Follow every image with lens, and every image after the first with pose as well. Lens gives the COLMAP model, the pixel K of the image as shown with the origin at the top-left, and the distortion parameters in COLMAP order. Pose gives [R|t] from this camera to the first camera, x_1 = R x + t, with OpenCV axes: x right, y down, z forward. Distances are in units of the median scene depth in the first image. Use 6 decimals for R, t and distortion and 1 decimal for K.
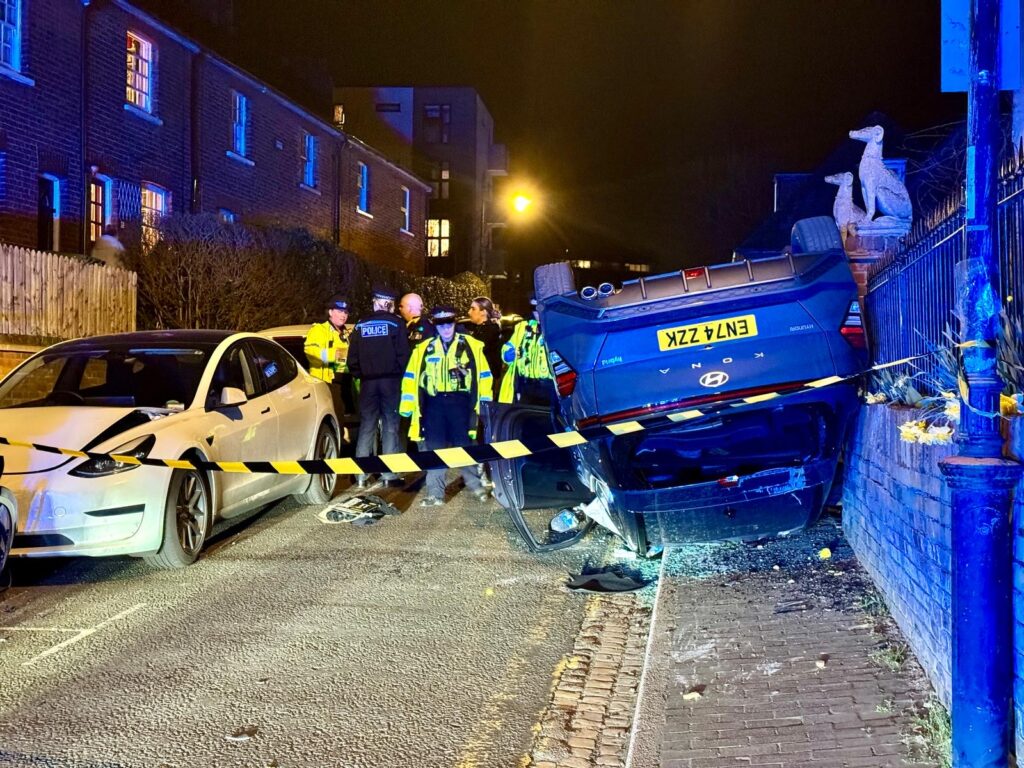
lens RADIAL K [[1396.2, 0, 512.0], [0, 1396.2, 384.0], [0, 0, 1]] dist [0.193556, -0.341227]
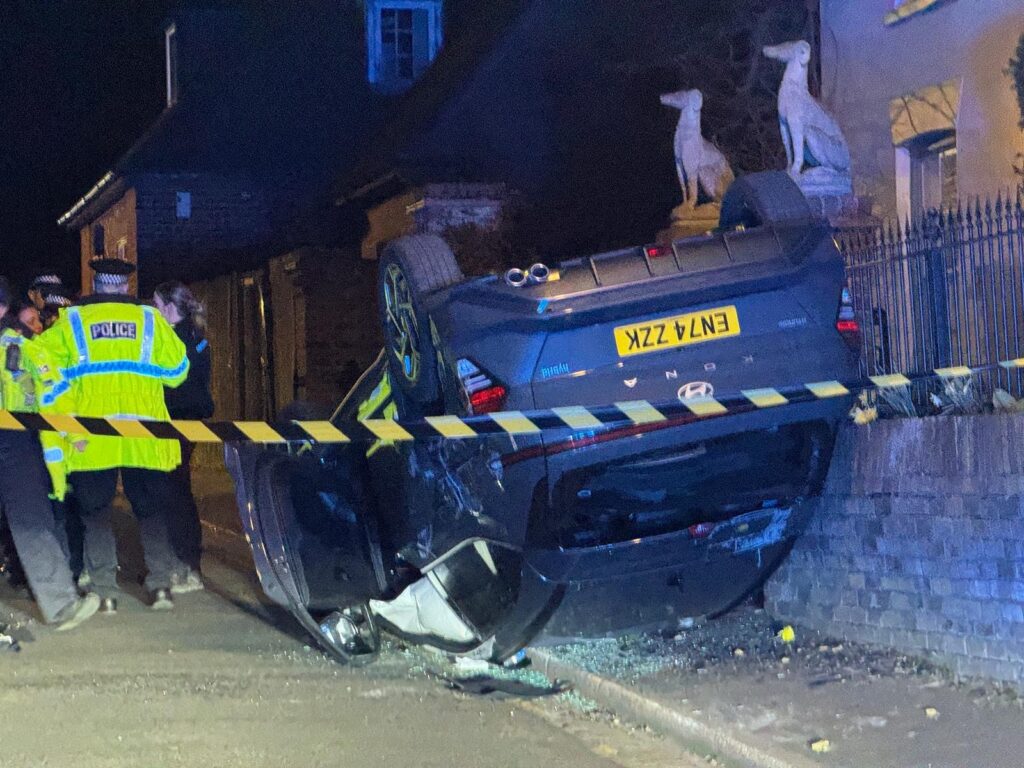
lens RADIAL K [[3538.5, 0, 512.0], [0, 3538.5, 384.0], [0, 0, 1]] dist [0.296761, -1.656994]
pose [[0.937279, -0.016328, 0.348196, -0.566093], [0.026138, 0.999382, -0.023494, 0.031976], [-0.347598, 0.031121, 0.937127, -0.692901]]
